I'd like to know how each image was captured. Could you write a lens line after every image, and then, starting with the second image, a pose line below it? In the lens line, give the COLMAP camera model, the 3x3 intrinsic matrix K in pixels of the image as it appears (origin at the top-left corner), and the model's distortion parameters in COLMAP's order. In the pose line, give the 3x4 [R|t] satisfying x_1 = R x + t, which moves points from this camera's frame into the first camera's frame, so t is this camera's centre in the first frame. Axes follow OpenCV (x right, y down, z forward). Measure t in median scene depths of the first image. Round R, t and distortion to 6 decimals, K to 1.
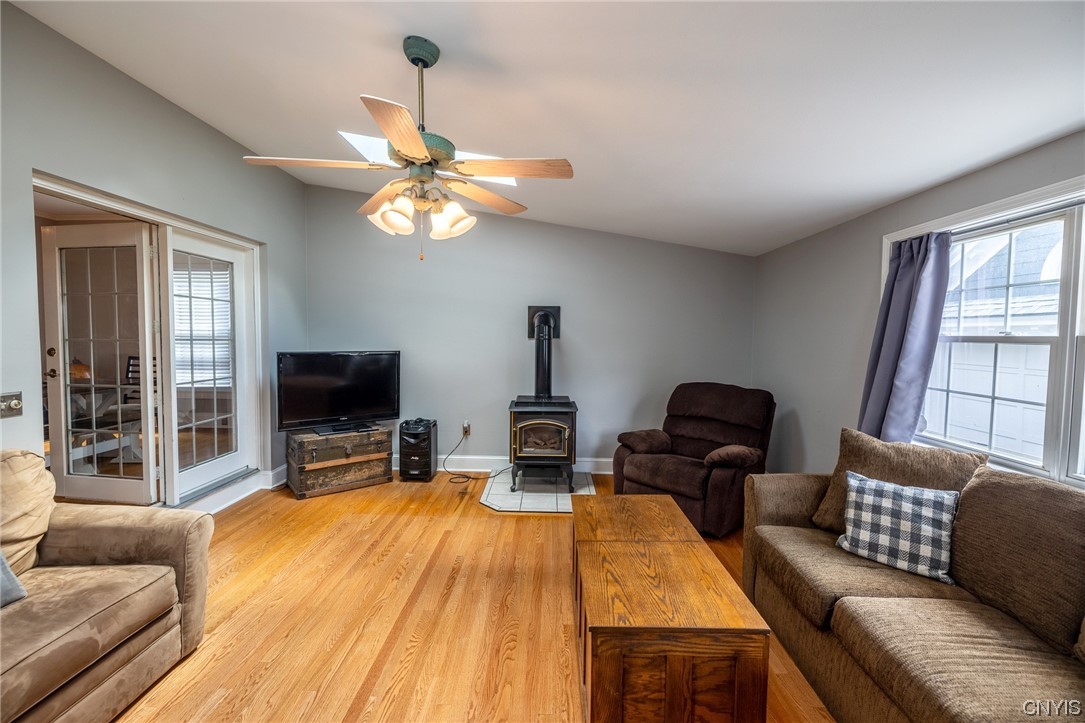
lens RADIAL K [[466.7, 0, 540.8], [0, 466.7, 357.8], [0, 0, 1]] dist [-0.000384, 0.000800]
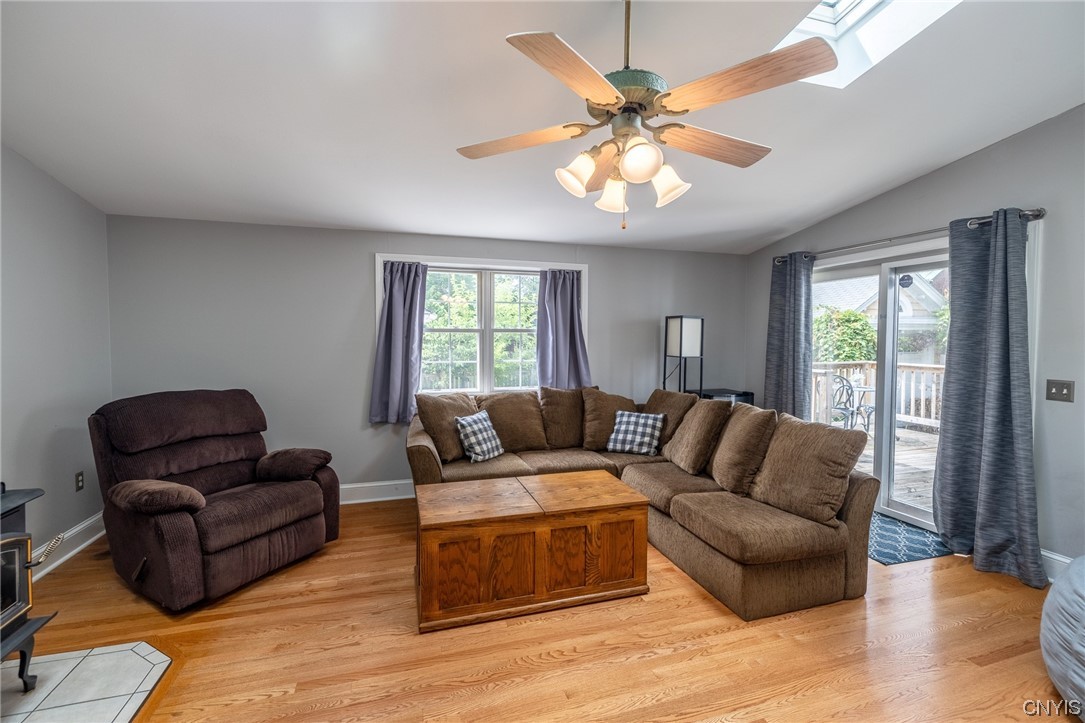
lens RADIAL K [[466.7, 0, 539.6], [0, 466.7, 355.2], [0, 0, 1]] dist [-0.000384, 0.000800]
pose [[-0.317830, -0.050825, 0.946785, -0.812528], [0.047089, 0.996484, 0.069301, -0.046366], [-0.946978, 0.066609, -0.314319, 1.143737]]
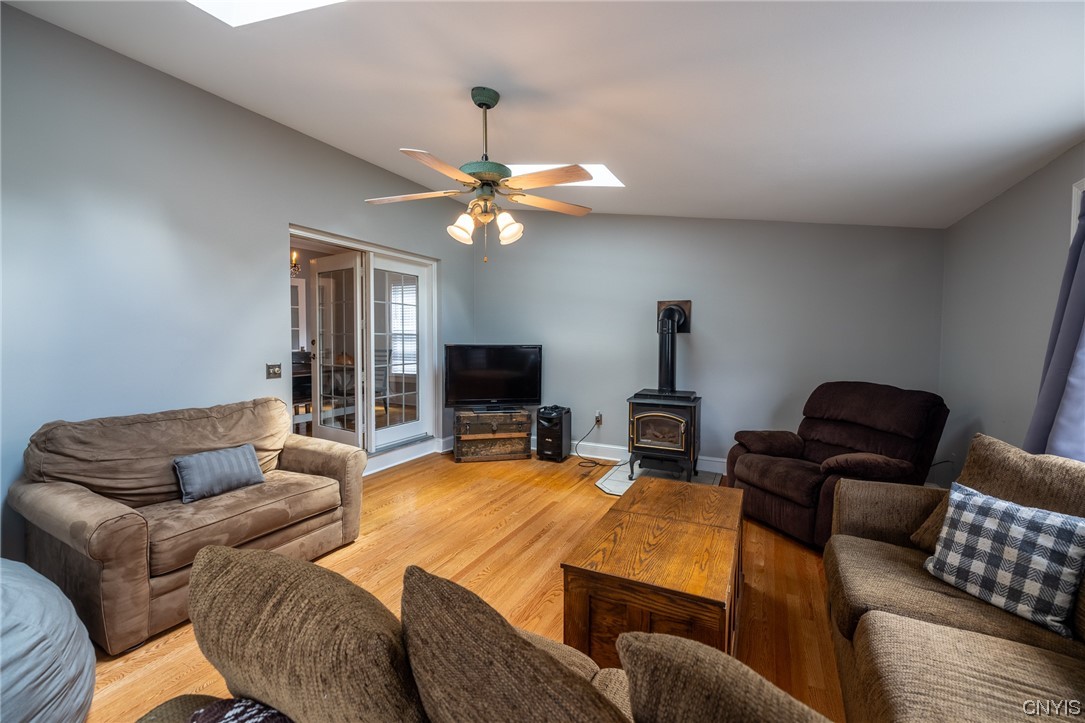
lens RADIAL K [[466.7, 0, 532.9], [0, 466.7, 359.5], [0, 0, 1]] dist [-0.000384, 0.000800]
pose [[0.897882, 0.017127, -0.439903, 0.334593], [-0.019782, 0.999803, -0.001449, 0.041583], [0.439792, 0.010003, 0.898044, -0.053412]]
